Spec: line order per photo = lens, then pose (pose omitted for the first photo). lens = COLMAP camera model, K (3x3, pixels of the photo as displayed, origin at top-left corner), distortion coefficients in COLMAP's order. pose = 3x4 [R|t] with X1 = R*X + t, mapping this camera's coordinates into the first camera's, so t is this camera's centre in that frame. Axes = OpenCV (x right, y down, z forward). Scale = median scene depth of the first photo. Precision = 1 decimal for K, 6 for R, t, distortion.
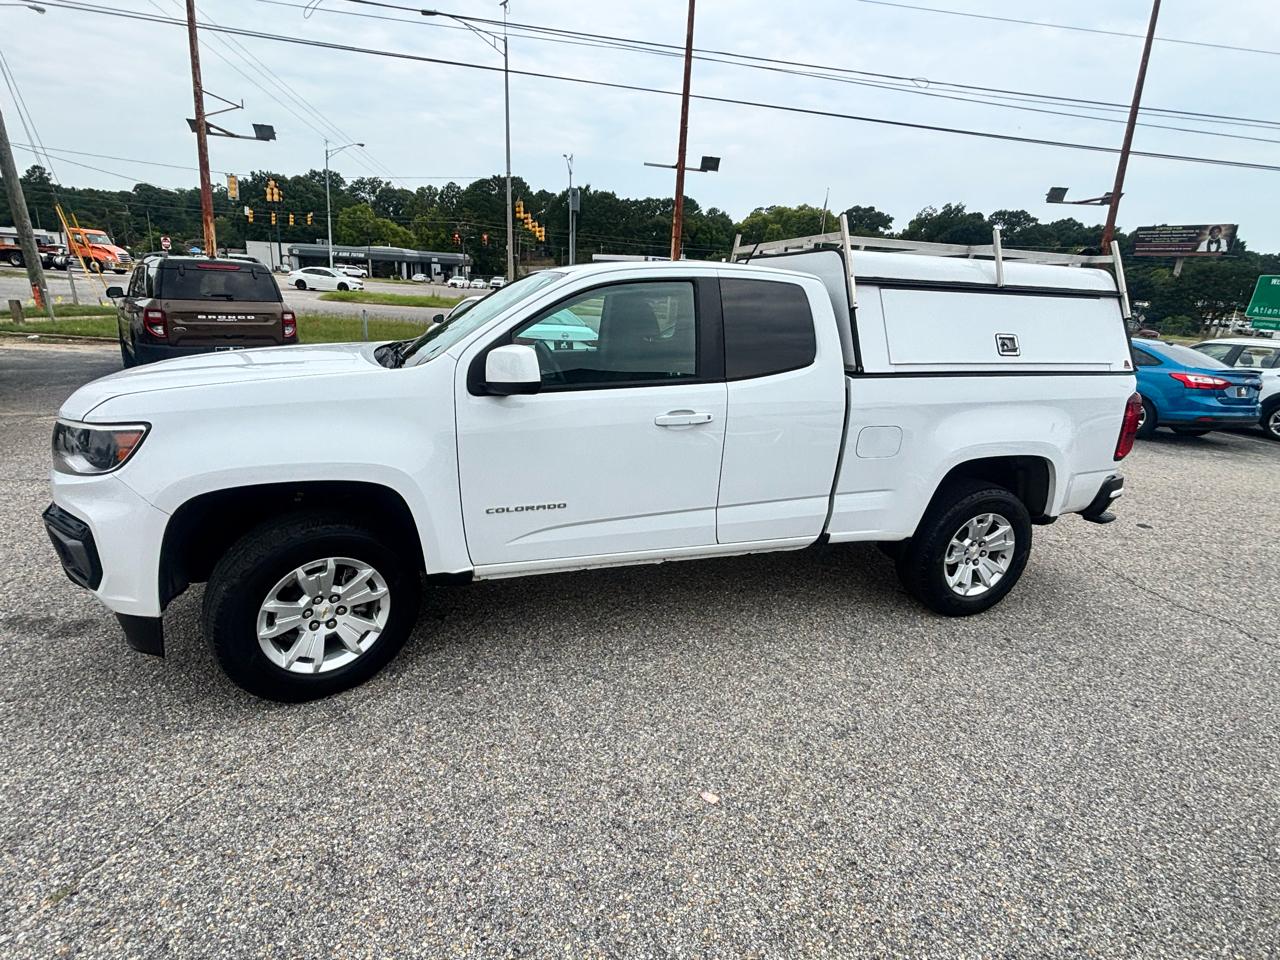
lens RADIAL K [[659.8, 0, 635.2], [0, 659.8, 471.1], [0, 0, 1]] dist [-0.014374, 0.009985]
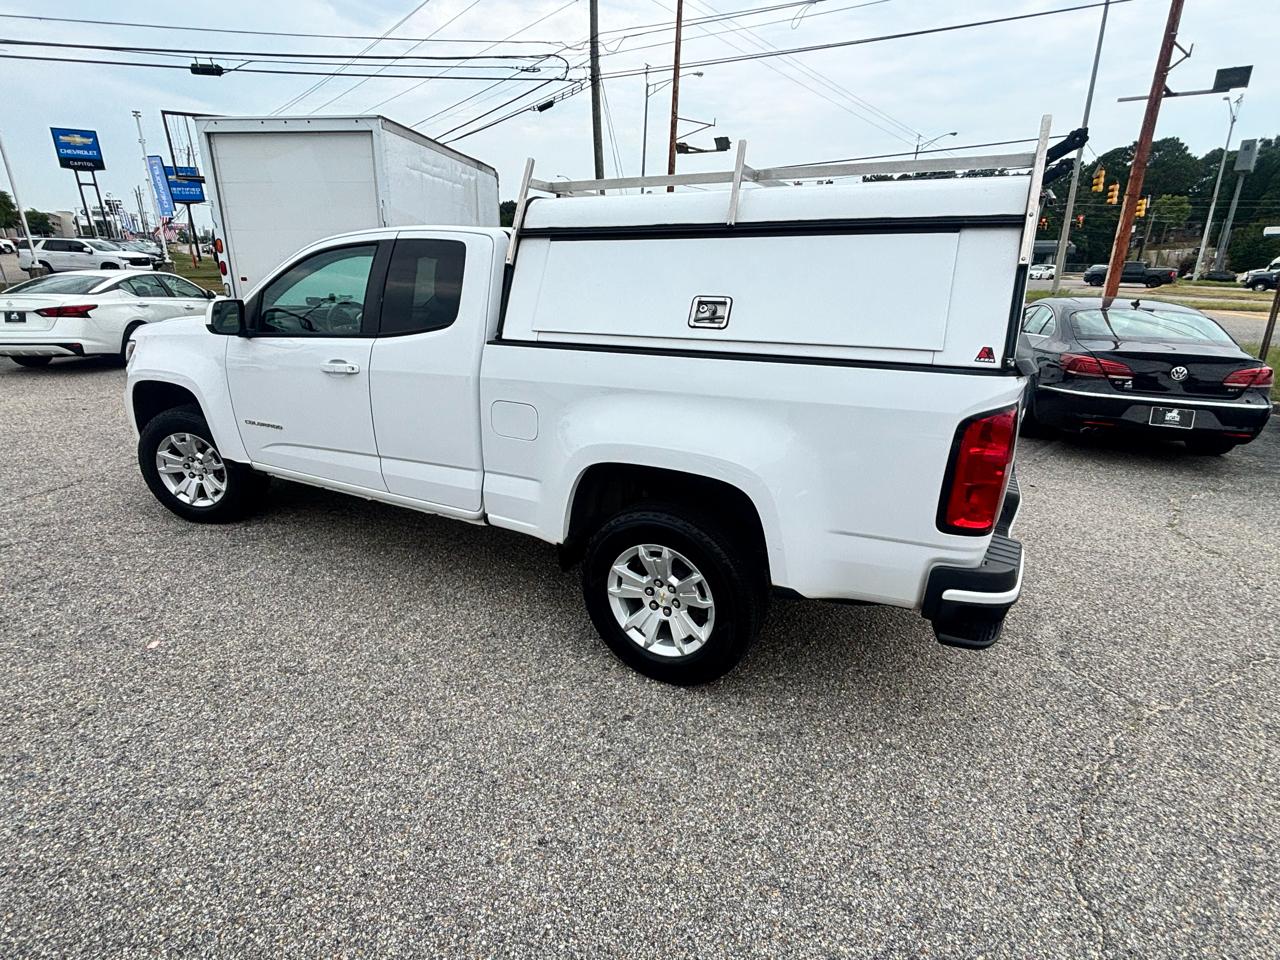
lens RADIAL K [[659.8, 0, 635.2], [0, 659.8, 477.1], [0, 0, 1]] dist [-0.014374, 0.009985]
pose [[0.679090, 0.185881, -0.710130, 0.906609], [-0.175678, 0.980449, 0.088639, -0.061848], [0.712723, 0.064560, 0.698468, 0.420925]]
